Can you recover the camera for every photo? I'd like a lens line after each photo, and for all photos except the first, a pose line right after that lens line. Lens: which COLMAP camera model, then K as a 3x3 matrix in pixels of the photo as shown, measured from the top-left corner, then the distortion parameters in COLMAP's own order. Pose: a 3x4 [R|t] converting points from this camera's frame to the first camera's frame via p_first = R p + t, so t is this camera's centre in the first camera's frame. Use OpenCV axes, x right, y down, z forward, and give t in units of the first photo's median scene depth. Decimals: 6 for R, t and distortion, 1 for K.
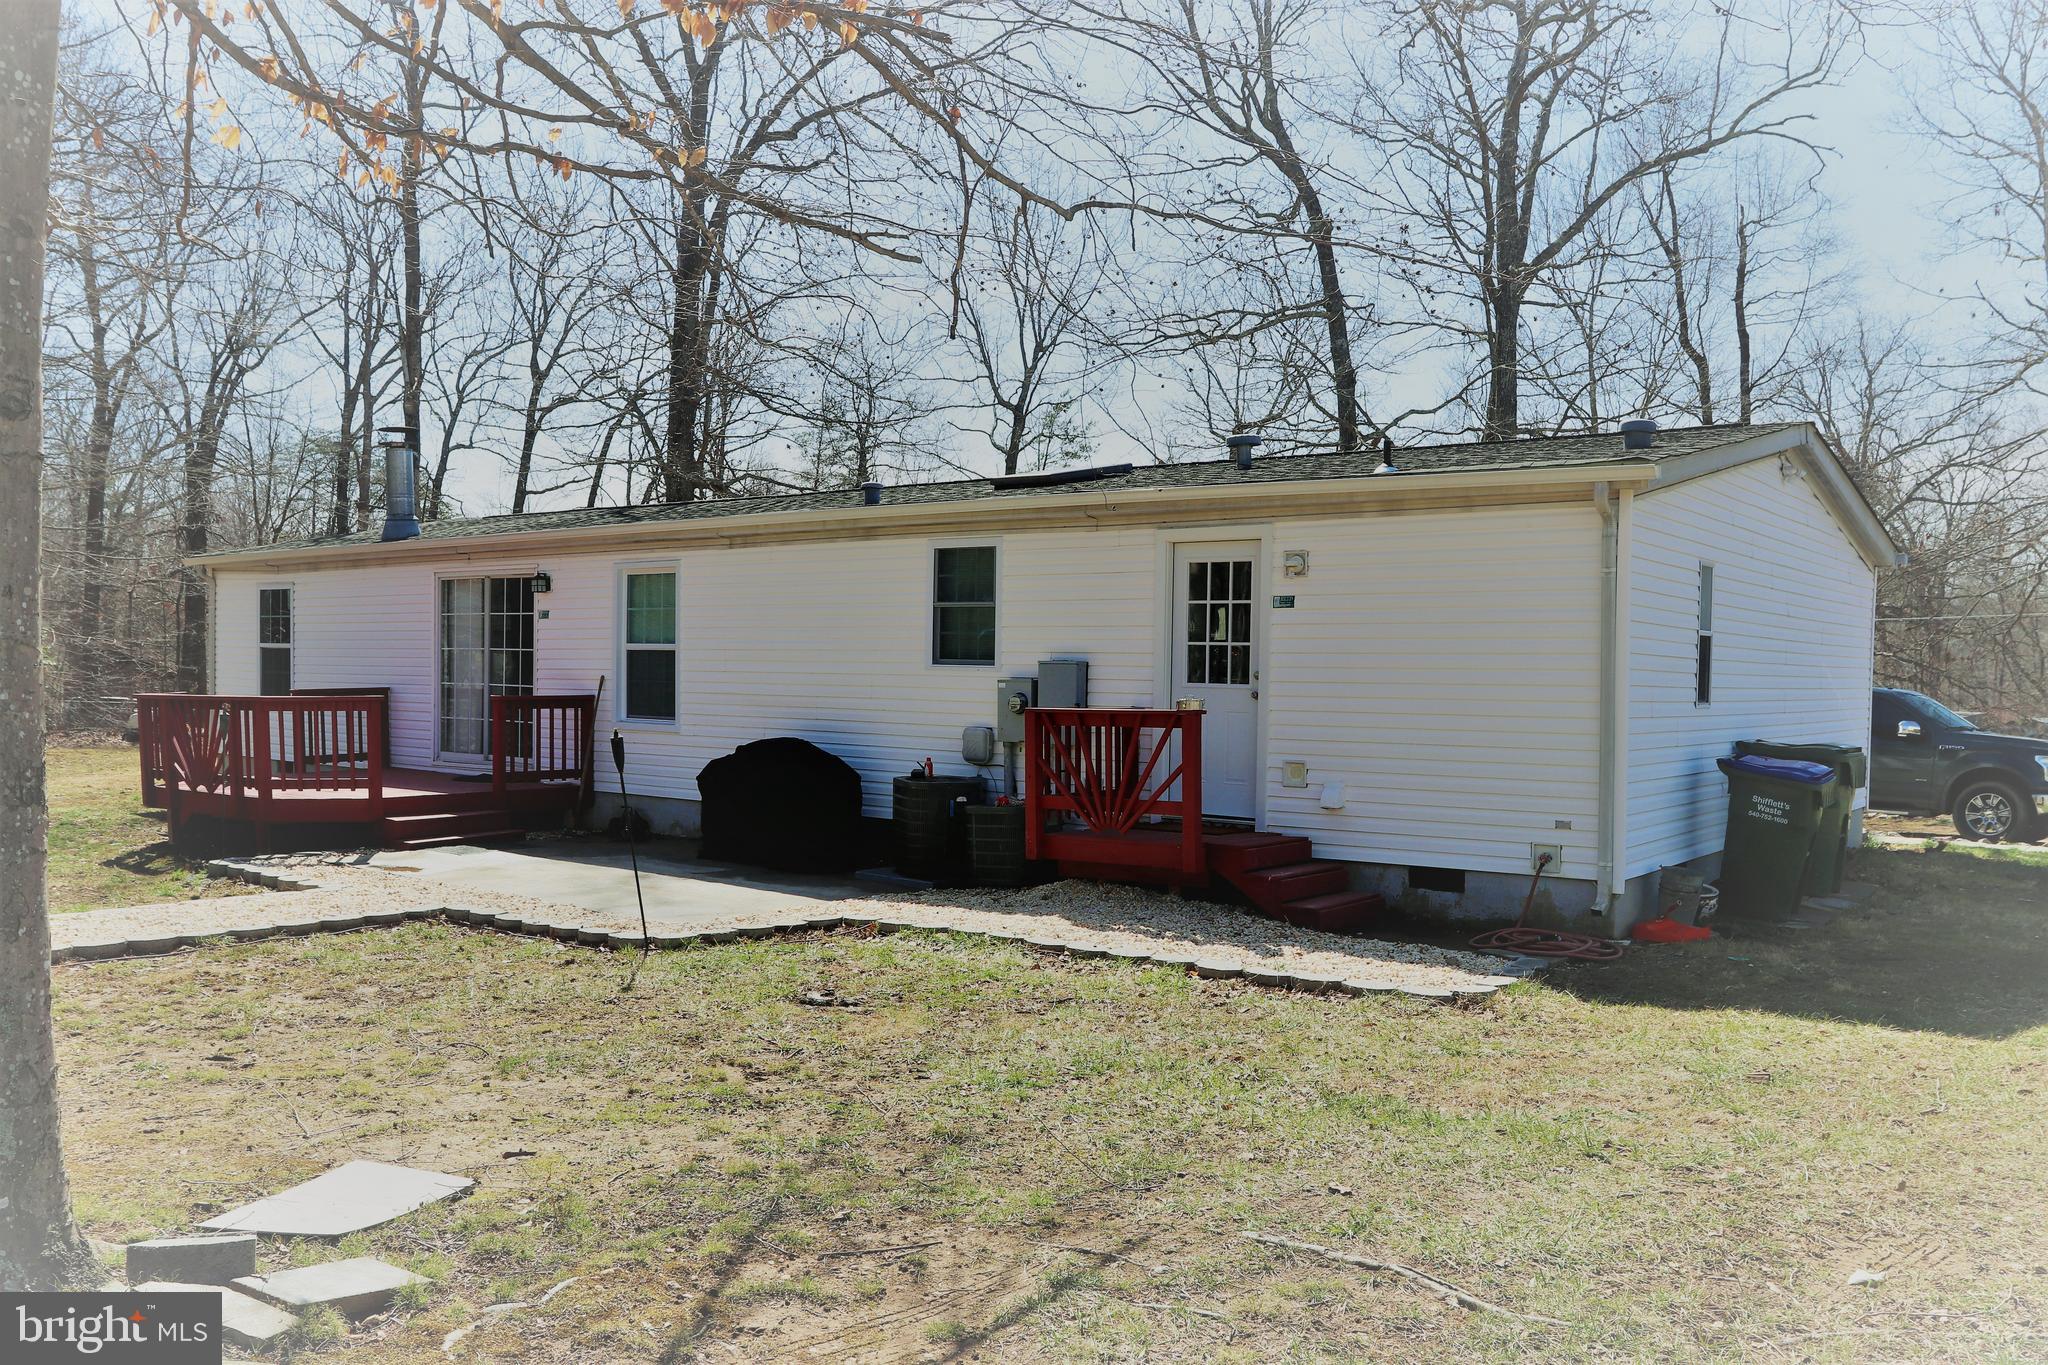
lens RADIAL K [[1637.3, 0, 1016.4], [0, 1637.3, 709.1], [0, 0, 1]] dist [-0.092126, 0.063713]
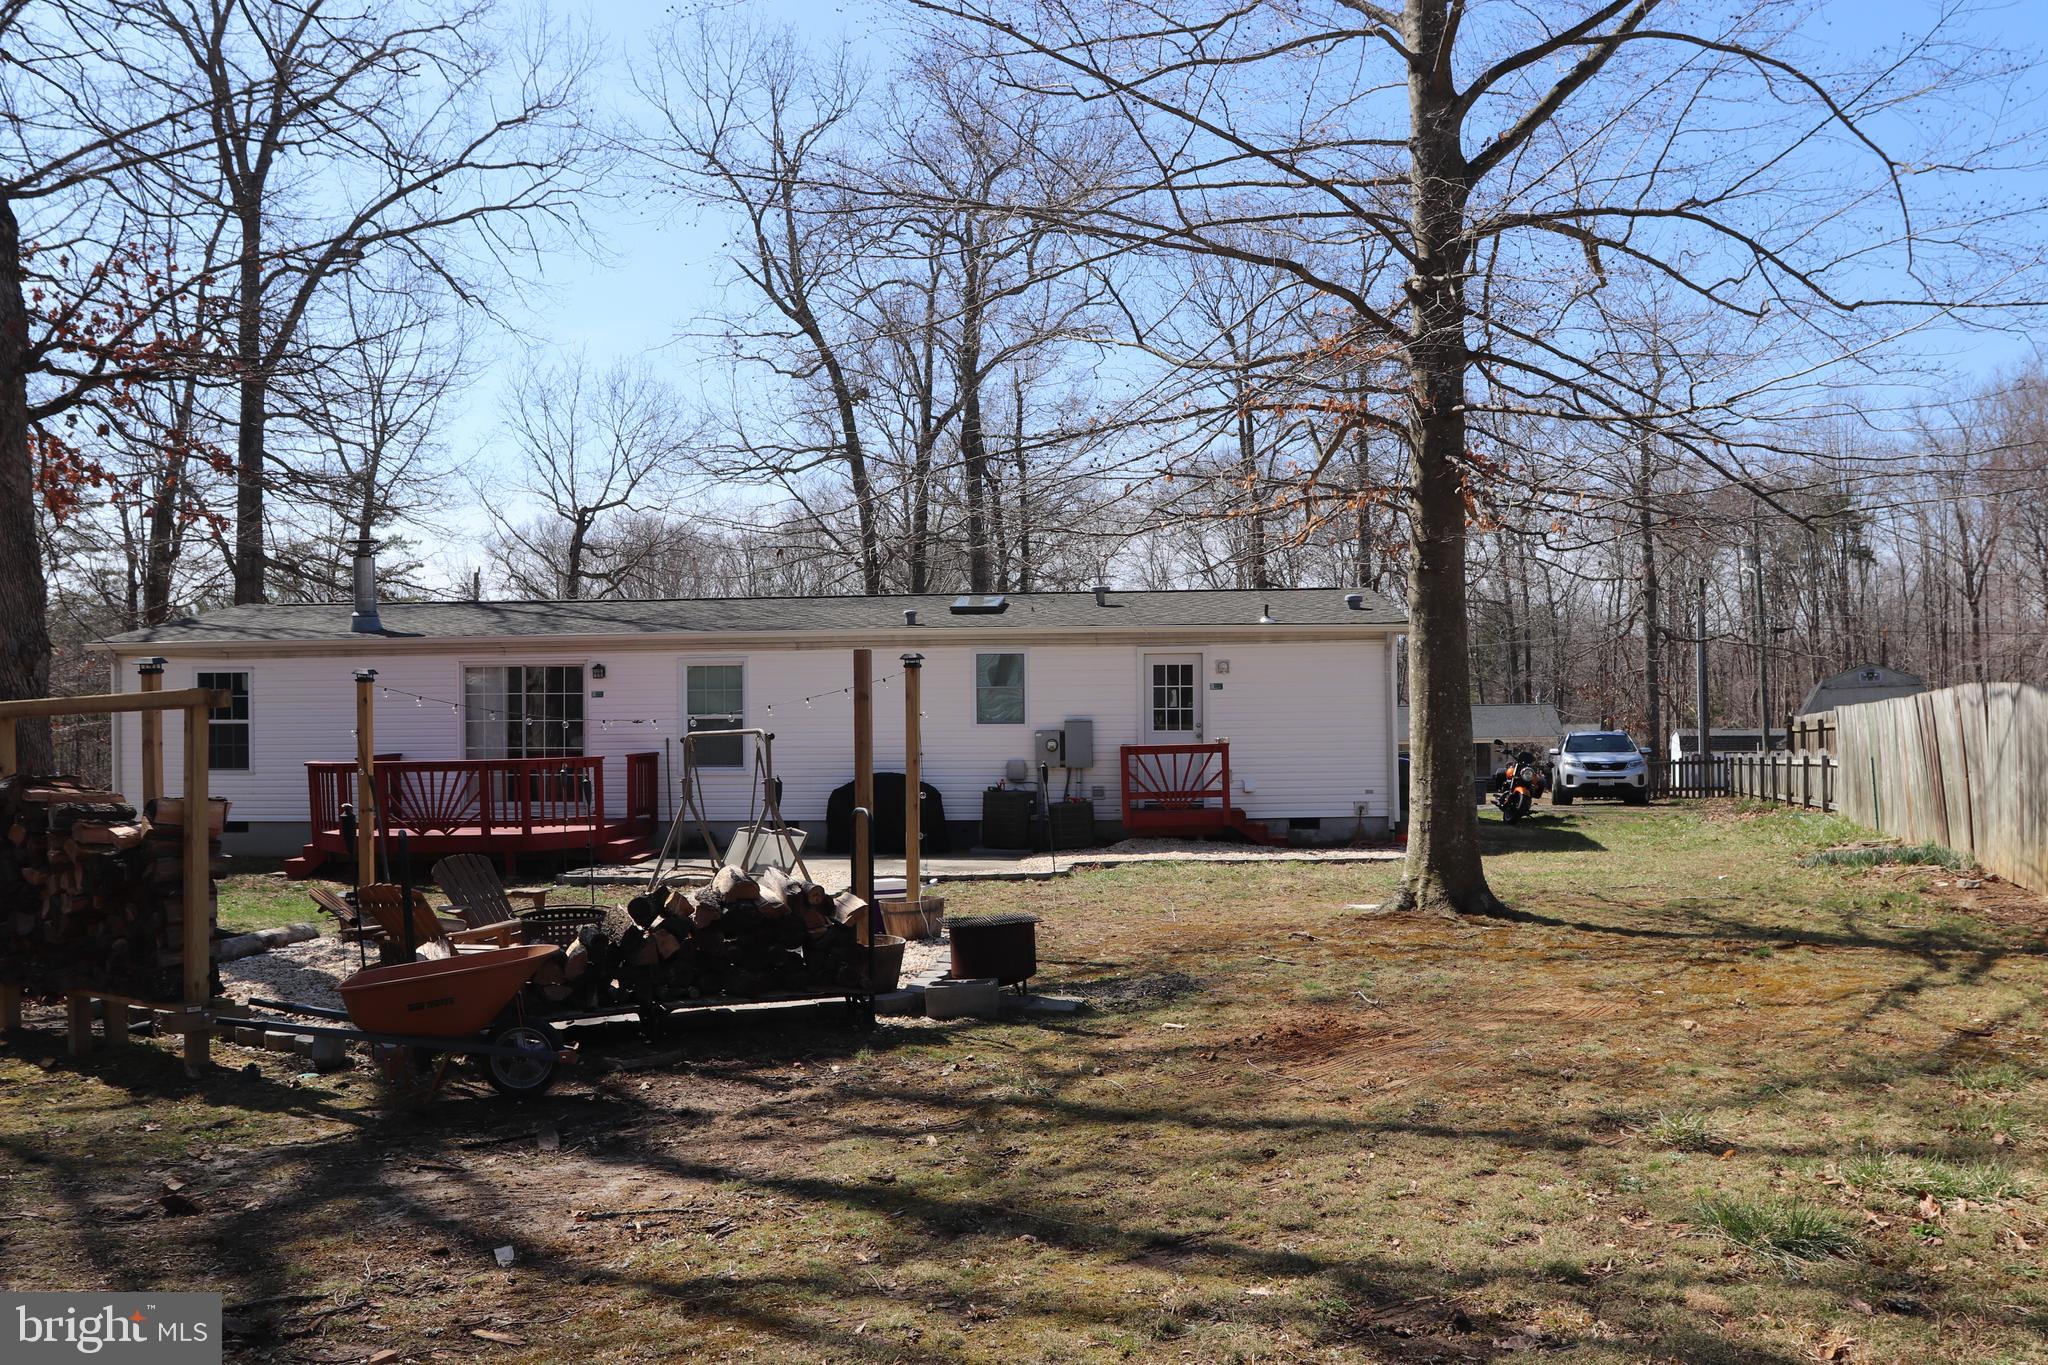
lens RADIAL K [[1637.3, 0, 1016.4], [0, 1637.3, 709.1], [0, 0, 1]] dist [-0.092126, 0.063713]
pose [[0.833492, -0.019933, 0.552172, -1.053756], [0.035958, 0.999187, -0.018209, -0.012145], [-0.551360, 0.035032, 0.833531, -0.452335]]
